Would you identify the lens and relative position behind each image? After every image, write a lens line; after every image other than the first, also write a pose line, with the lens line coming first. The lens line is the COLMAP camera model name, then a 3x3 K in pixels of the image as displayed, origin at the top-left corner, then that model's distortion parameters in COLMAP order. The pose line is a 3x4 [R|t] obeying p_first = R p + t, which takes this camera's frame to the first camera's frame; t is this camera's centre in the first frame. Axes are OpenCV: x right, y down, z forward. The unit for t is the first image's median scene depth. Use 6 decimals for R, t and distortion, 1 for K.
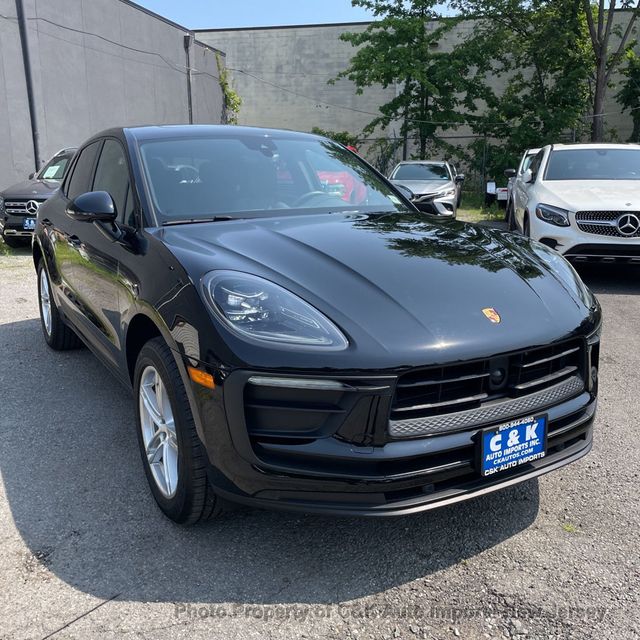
lens RADIAL K [[655.0, 0, 317.4], [0, 655.0, 326.9], [0, 0, 1]] dist [0.024400, 0.000000]
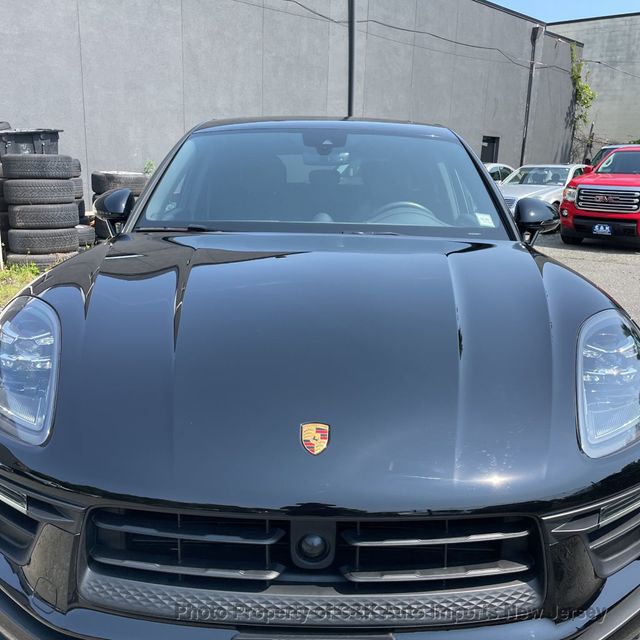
lens RADIAL K [[655.0, 0, 320.1], [0, 655.0, 316.4], [0, 0, 1]] dist [0.024400, 0.000000]
pose [[0.858690, 0.146119, -0.491223, 0.480808], [-0.152498, 0.987927, 0.027292, -0.124721], [0.489280, 0.051476, 0.870606, 0.451924]]
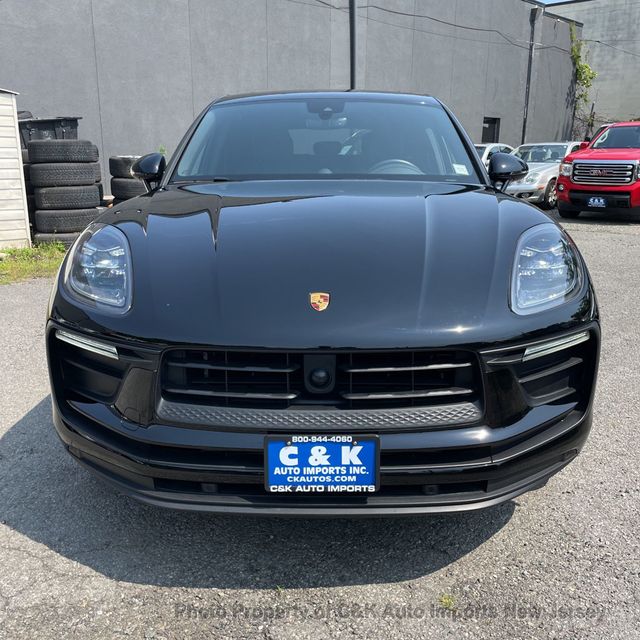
lens RADIAL K [[655.0, 0, 319.8], [0, 655.0, 316.4], [0, 0, 1]] dist [0.024400, 0.000000]
pose [[0.854900, 0.136337, -0.500558, 0.605498], [-0.131720, 0.990276, 0.044756, -0.031460], [0.501792, 0.027671, 0.864545, 0.273952]]
